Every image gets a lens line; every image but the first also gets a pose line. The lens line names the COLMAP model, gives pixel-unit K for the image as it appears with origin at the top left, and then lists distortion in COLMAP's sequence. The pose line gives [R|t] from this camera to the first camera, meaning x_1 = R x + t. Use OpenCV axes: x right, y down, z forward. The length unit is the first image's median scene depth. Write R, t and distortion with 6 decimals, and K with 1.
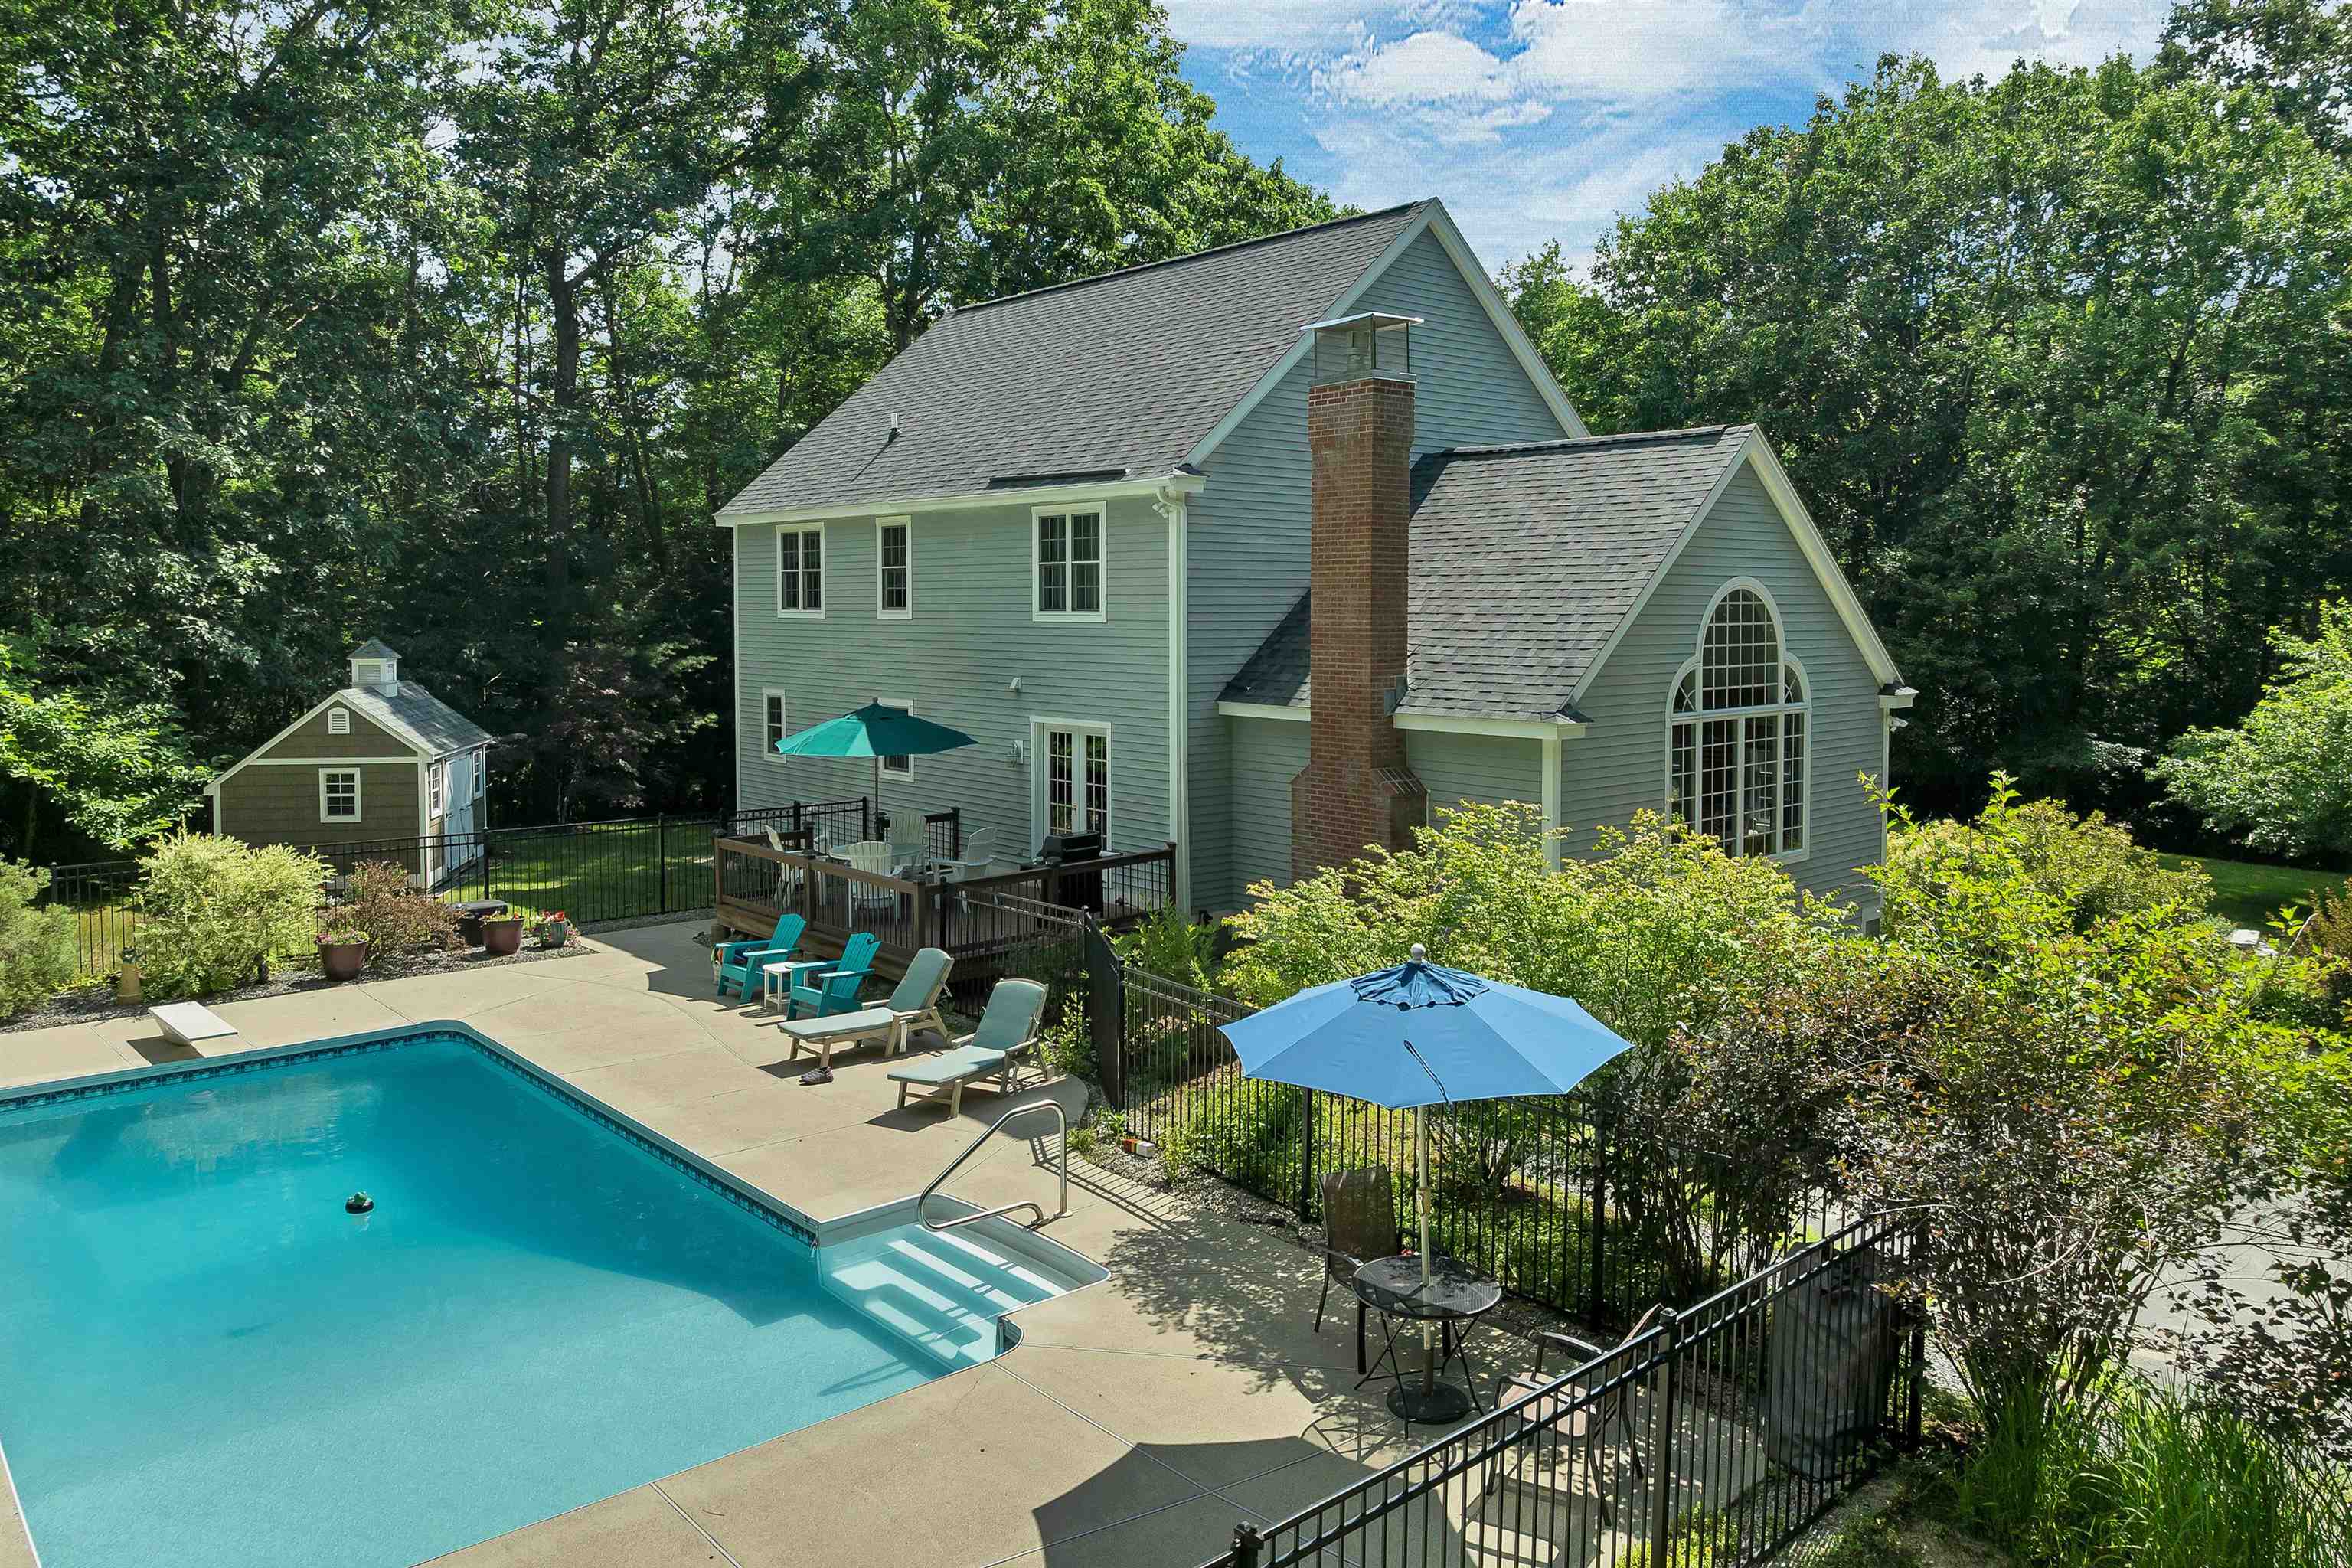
lens RADIAL K [[1707.8, 0, 1190.4], [0, 1707.8, 671.8], [0, 0, 1]] dist [-0.031596, -0.000642]
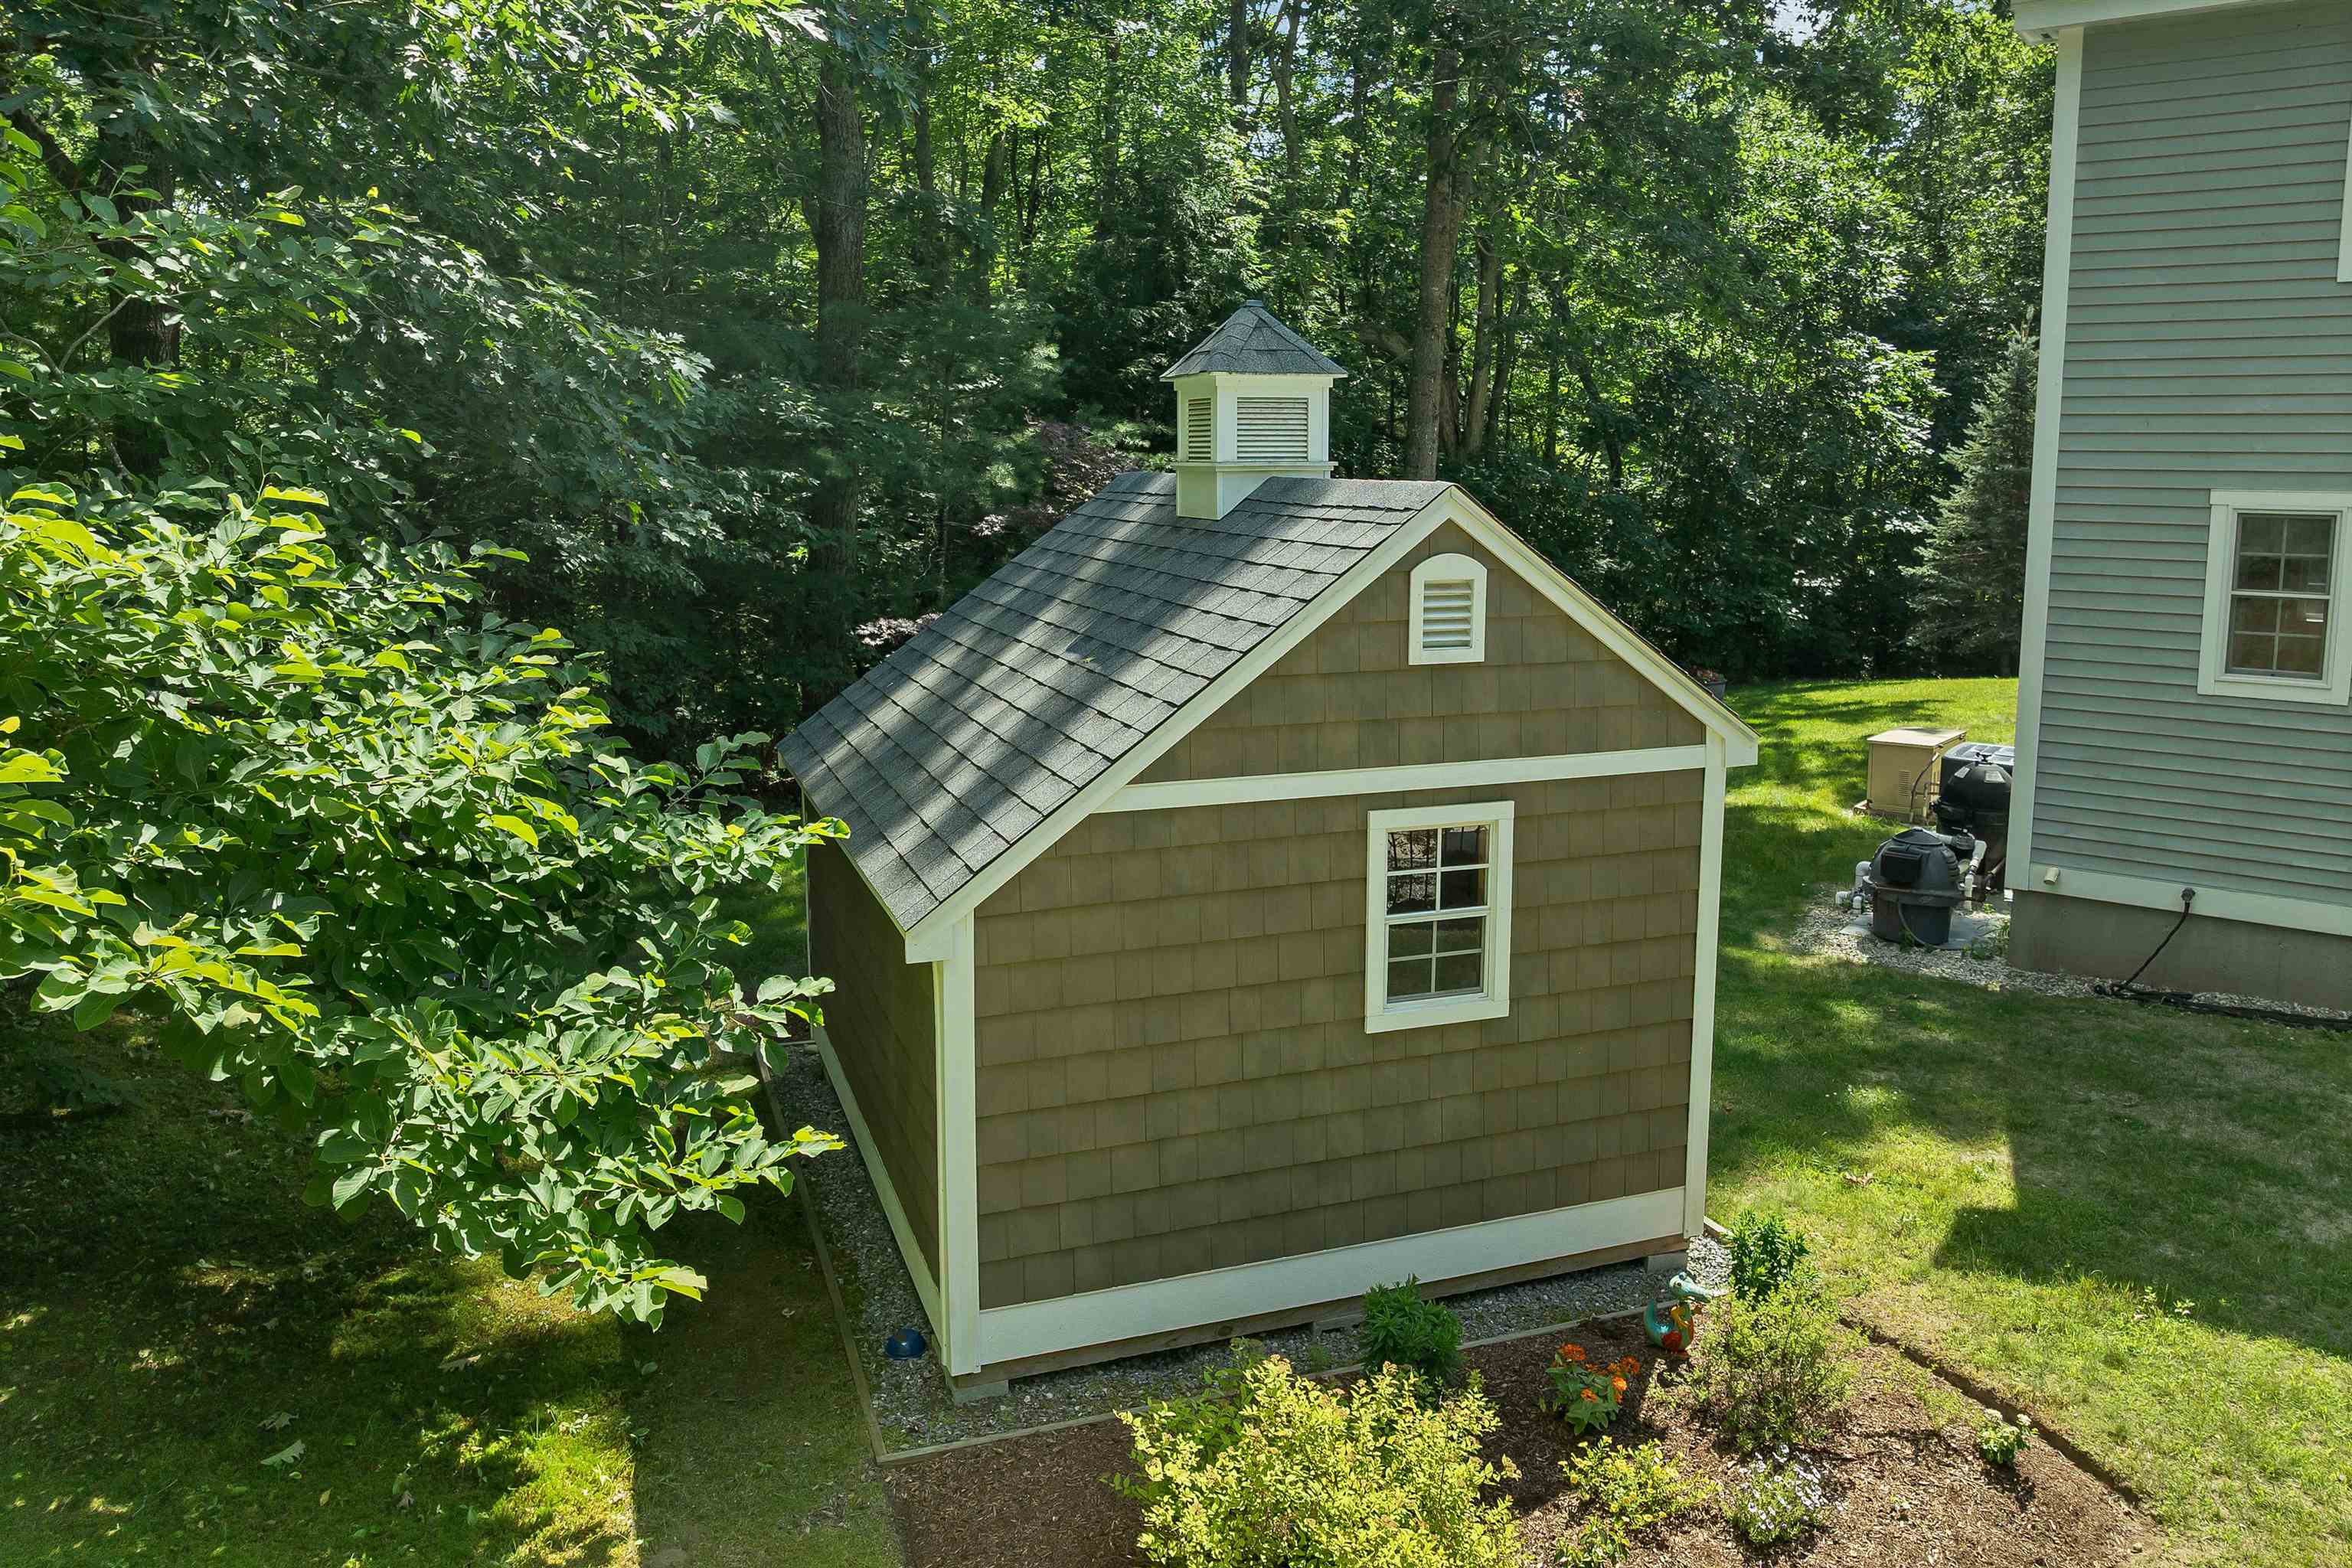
lens RADIAL K [[1707.8, 0, 1190.4], [0, 1707.8, 671.8], [0, 0, 1]] dist [-0.031596, -0.000642]
pose [[0.980872, -0.023308, 0.193252, -0.583738], [0.006445, 0.996150, 0.087433, 0.016647], [-0.194546, -0.084515, 0.977246, 0.772979]]
